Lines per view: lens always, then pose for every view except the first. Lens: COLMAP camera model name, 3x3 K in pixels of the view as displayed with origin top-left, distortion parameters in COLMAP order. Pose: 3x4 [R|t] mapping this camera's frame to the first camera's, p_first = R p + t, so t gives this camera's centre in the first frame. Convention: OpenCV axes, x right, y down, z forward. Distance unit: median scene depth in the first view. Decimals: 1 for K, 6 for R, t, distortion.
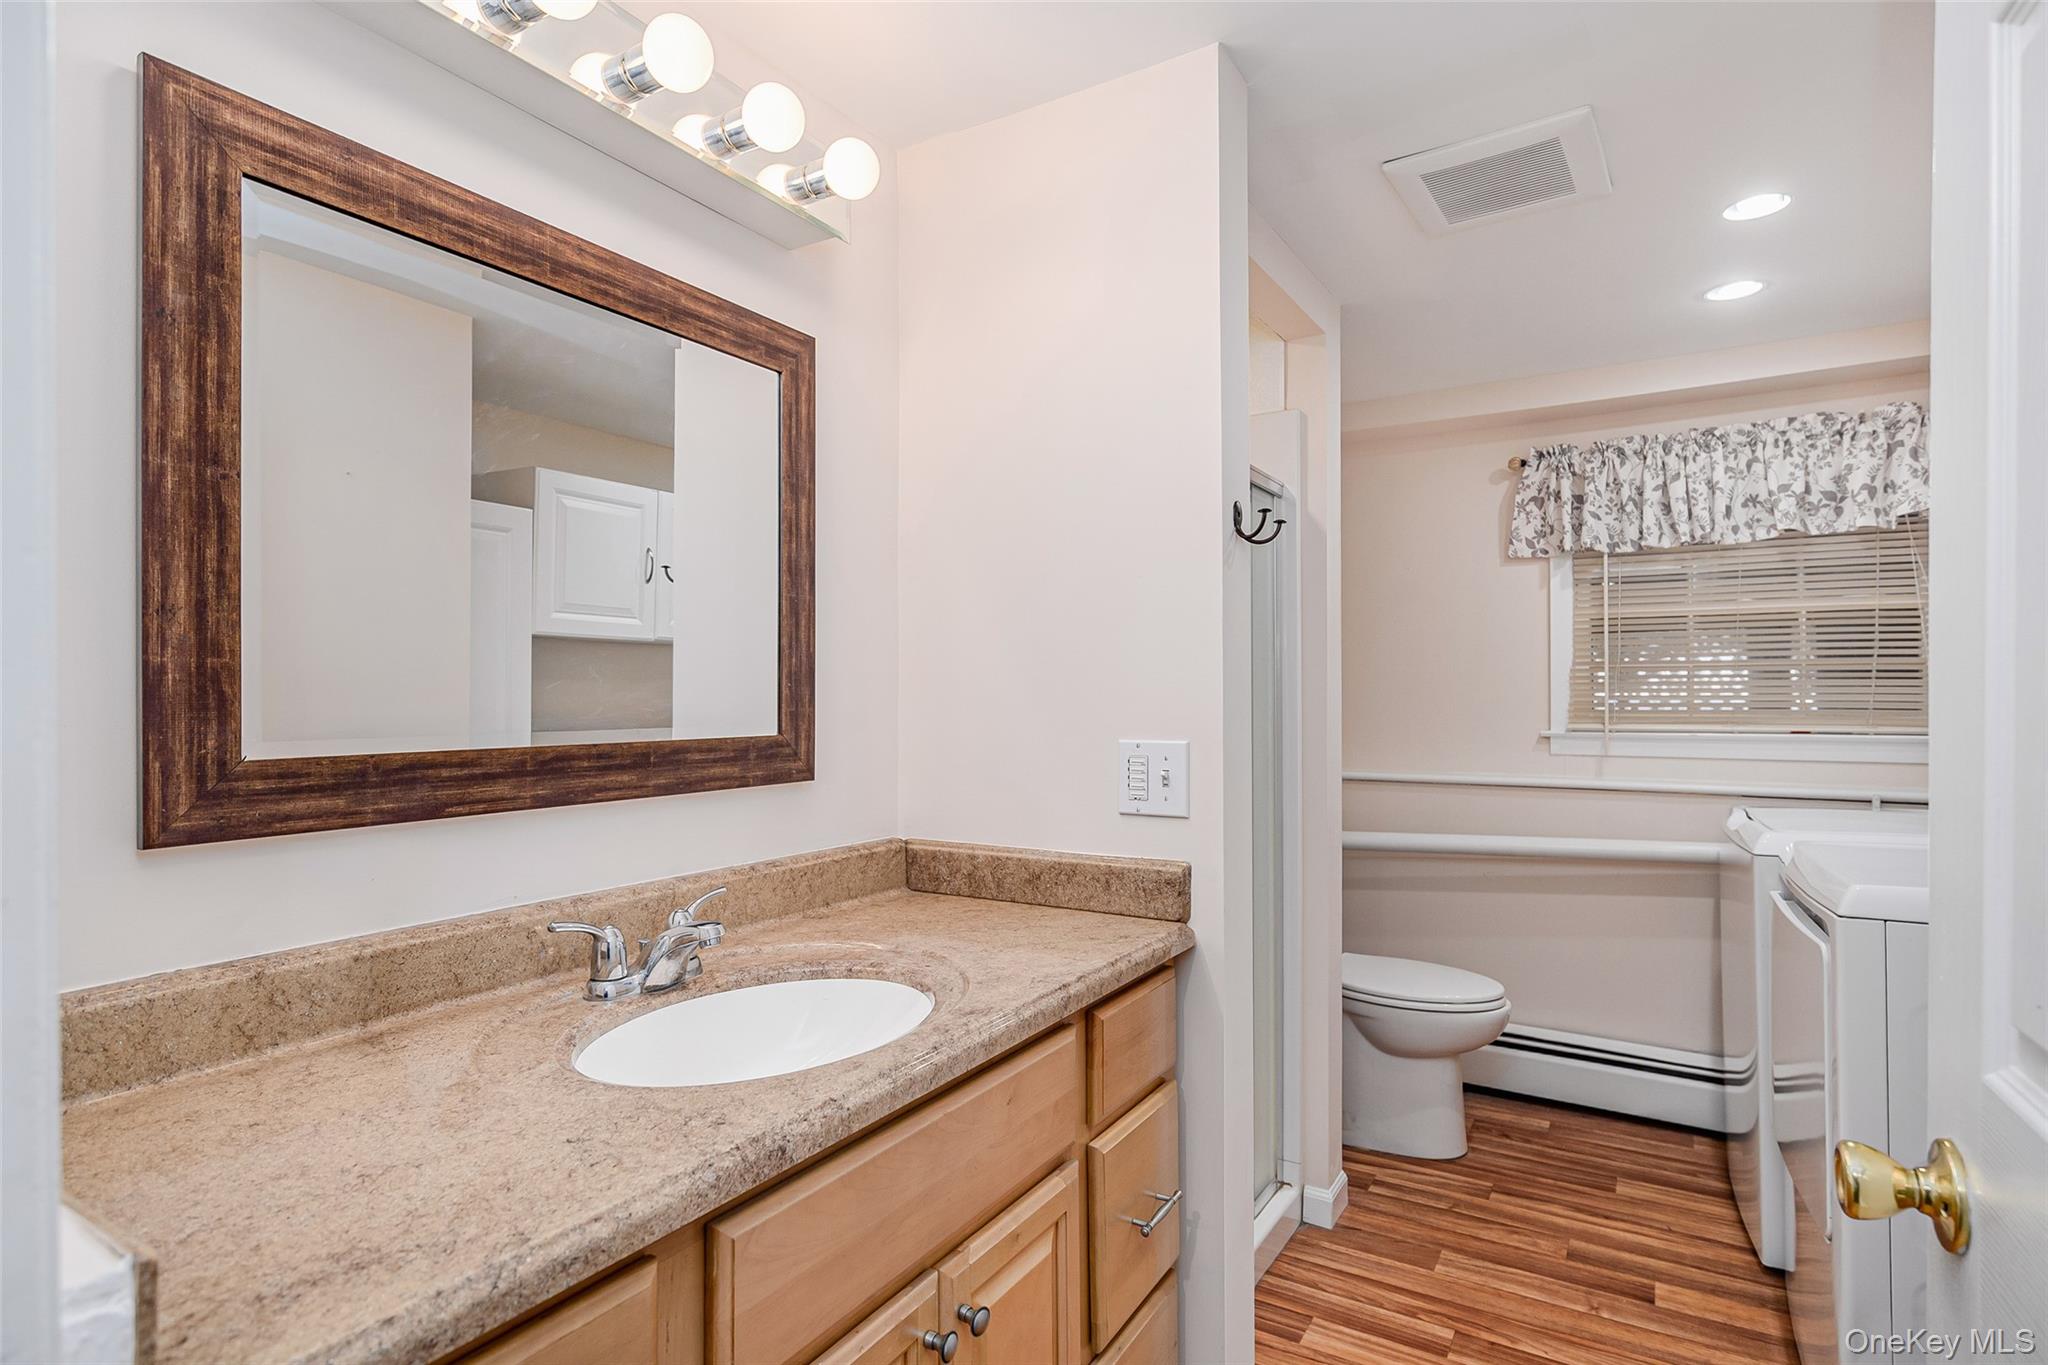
lens RADIAL K [[1047.2, 0, 1028.5], [0, 1047.2, 695.2], [0, 0, 1]] dist [-0.000463, 0.002544]
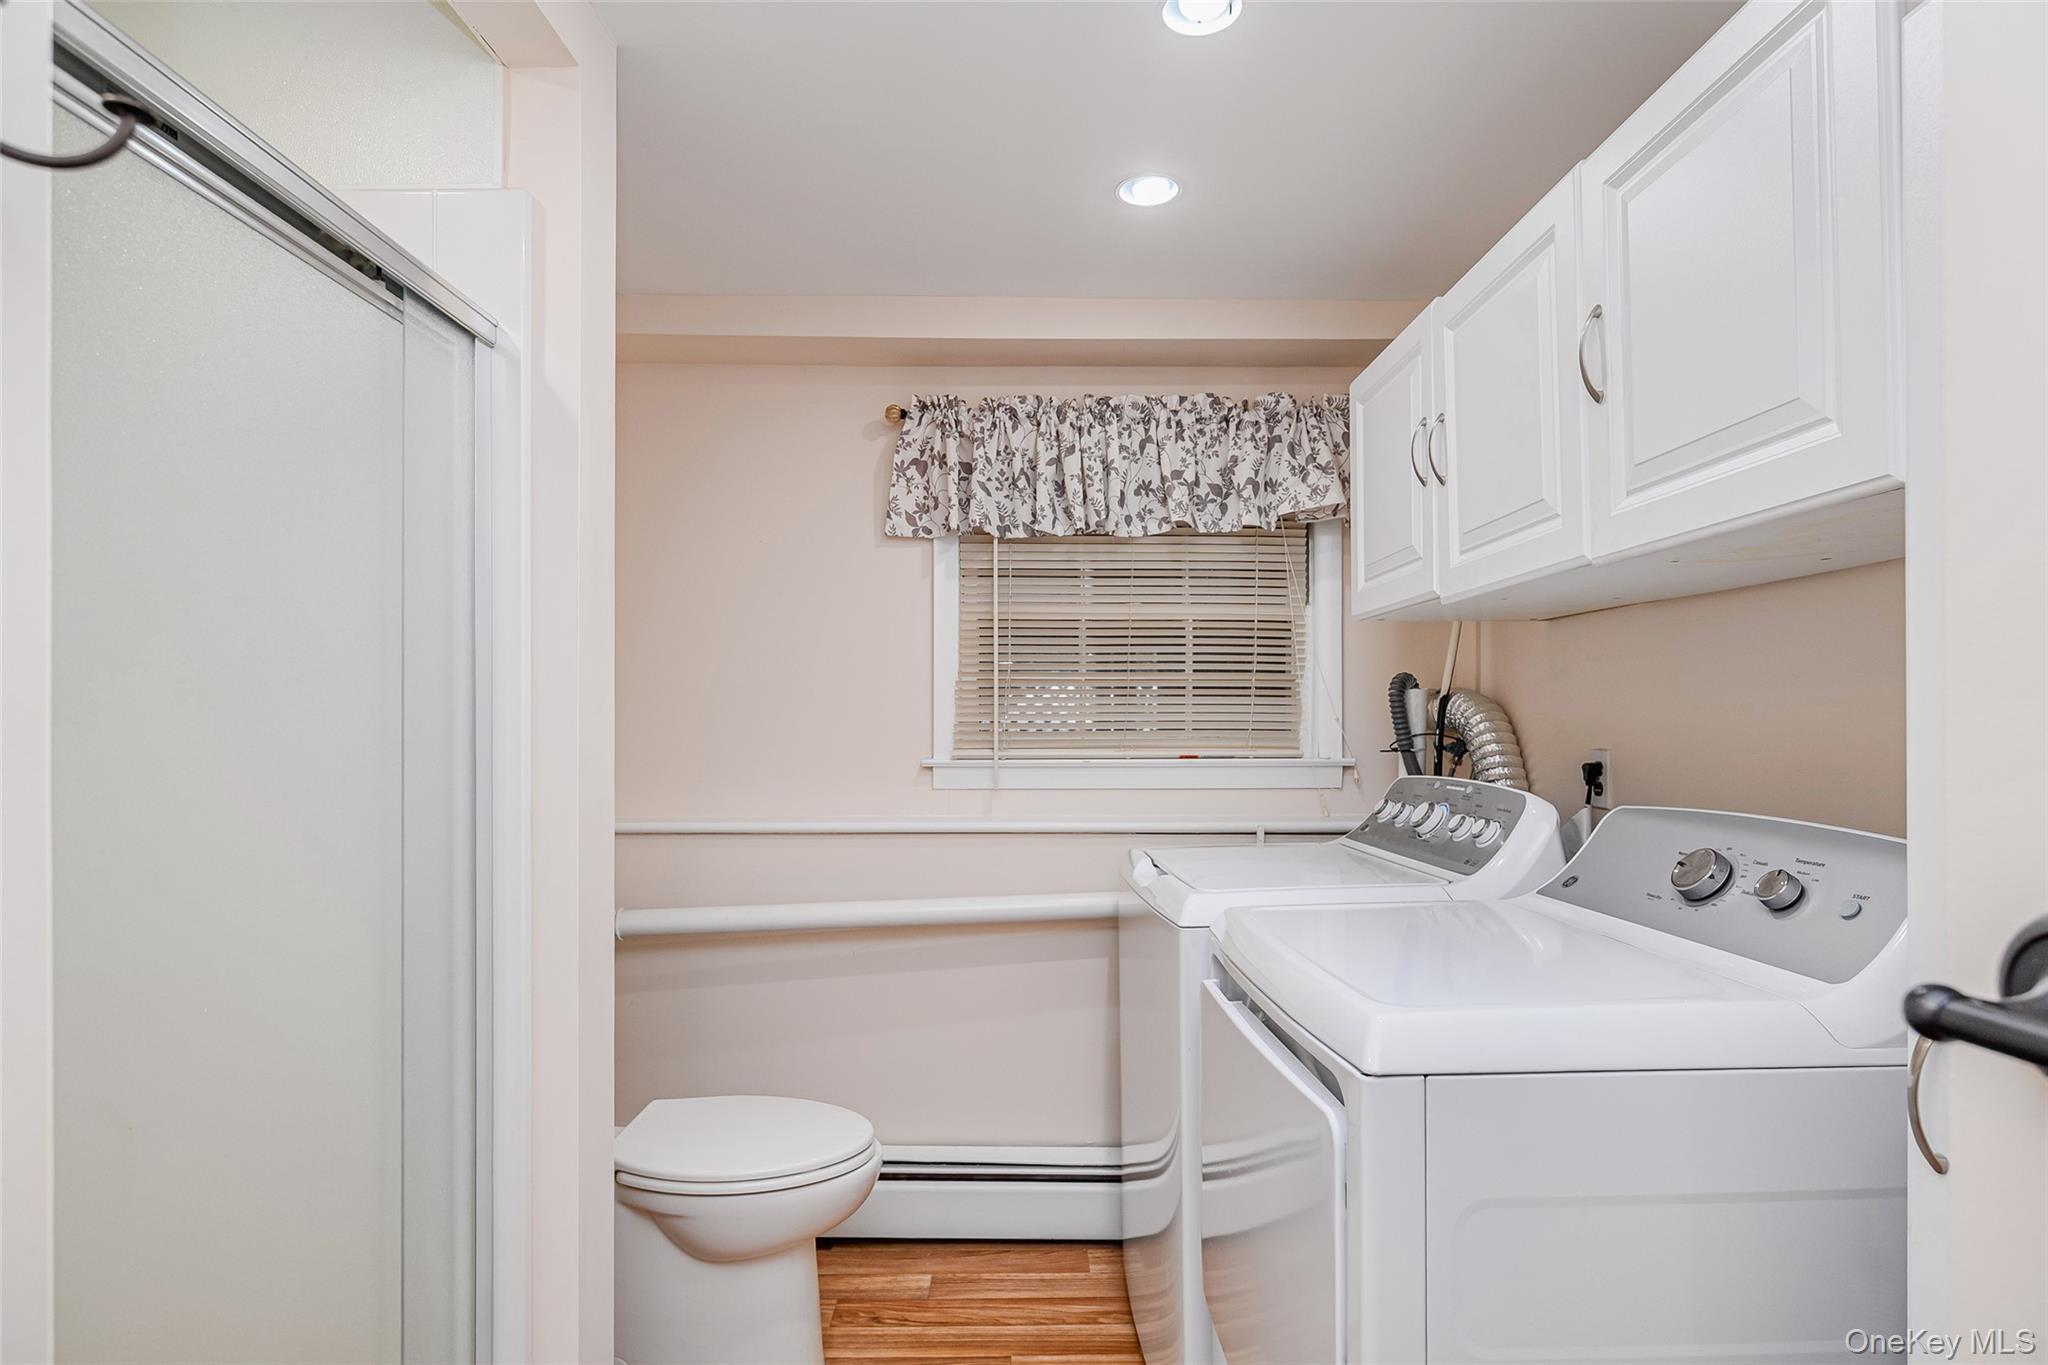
lens RADIAL K [[1047.2, 0, 1024.7], [0, 1047.2, 698.7], [0, 0, 1]] dist [-0.000463, 0.002544]
pose [[0.852169, 0.010611, 0.523159, 0.160462], [-0.001292, 0.999834, -0.018174, 0.003136], [-0.523265, 0.014812, 0.852041, 0.325352]]
